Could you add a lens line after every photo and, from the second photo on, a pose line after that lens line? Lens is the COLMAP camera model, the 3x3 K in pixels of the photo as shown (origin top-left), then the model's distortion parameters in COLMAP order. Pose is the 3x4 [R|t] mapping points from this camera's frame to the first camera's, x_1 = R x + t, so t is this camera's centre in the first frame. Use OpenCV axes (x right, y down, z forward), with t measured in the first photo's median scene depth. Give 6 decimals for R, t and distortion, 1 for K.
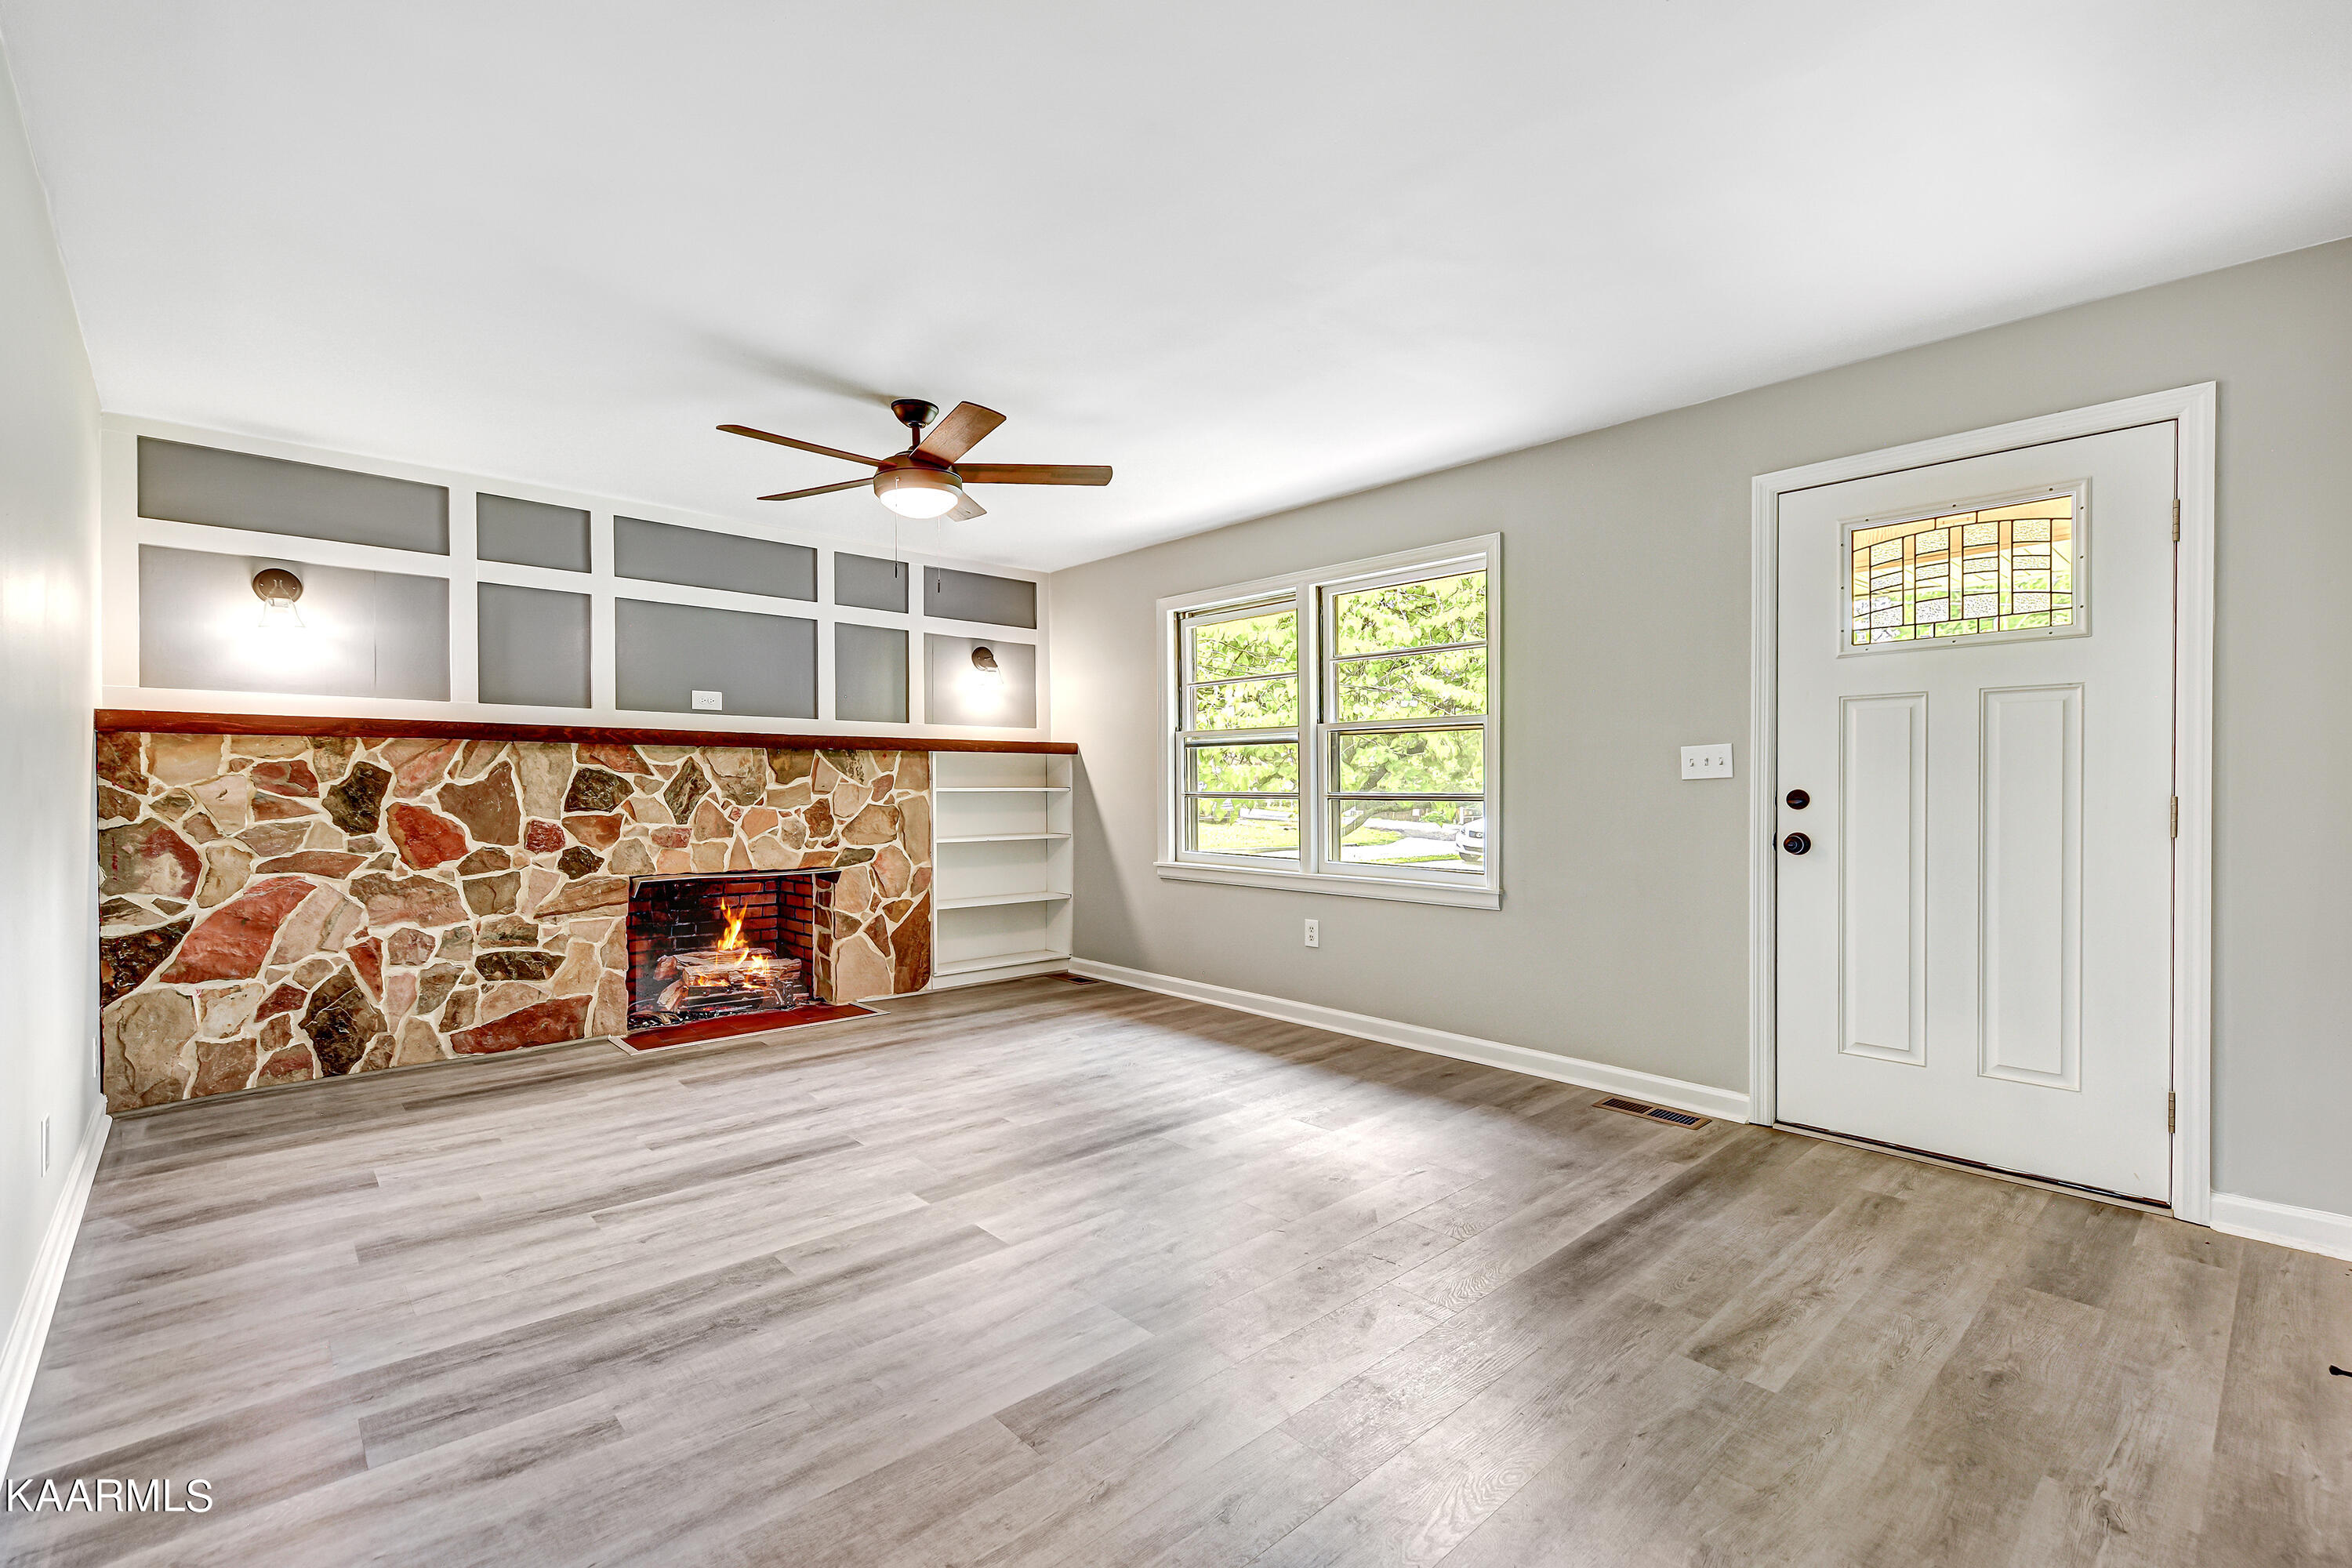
lens RADIAL K [[1022.2, 0, 1171.7], [0, 1022.2, 792.3], [0, 0, 1]] dist [0.012752, -0.000146]
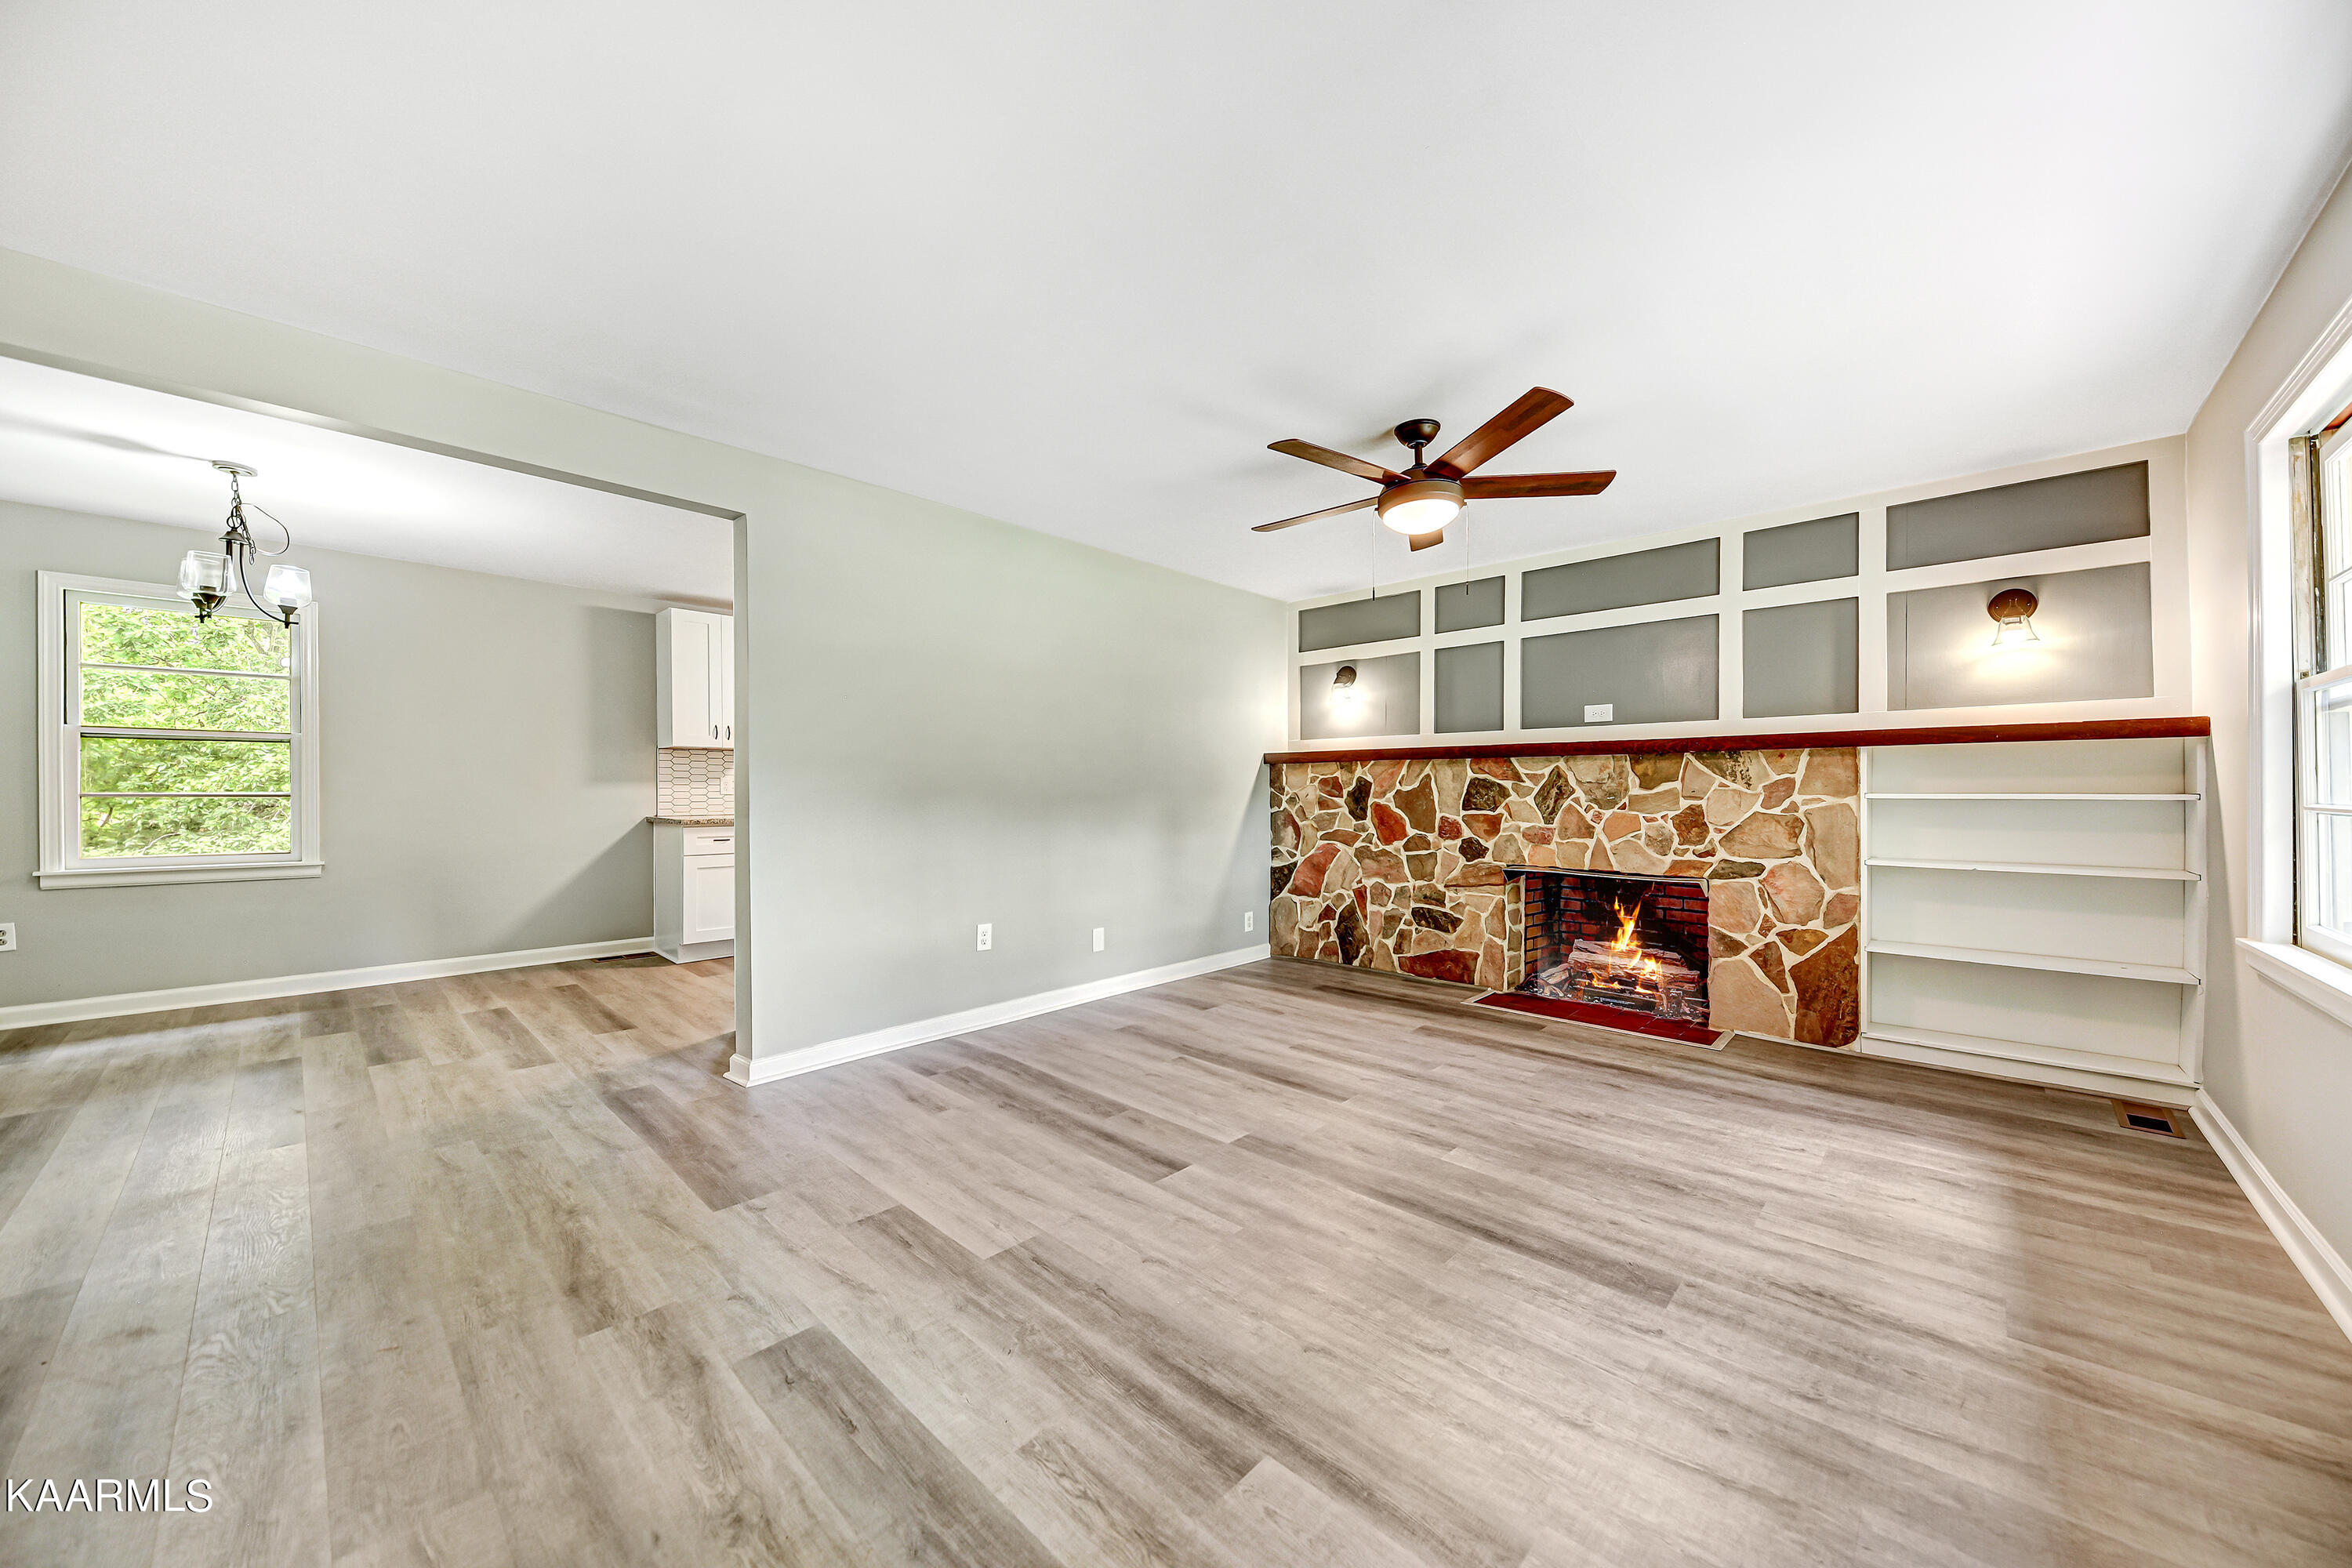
lens RADIAL K [[835.4, 0, 1183.7], [0, 835.4, 792.1], [0, 0, 1]] dist [-0.001563, -0.001691]
pose [[0.076139, 0.000068, -0.997097, 0.506501], [-0.007284, 0.999973, -0.000488, -0.001841], [0.997071, 0.007300, 0.076138, 0.613587]]
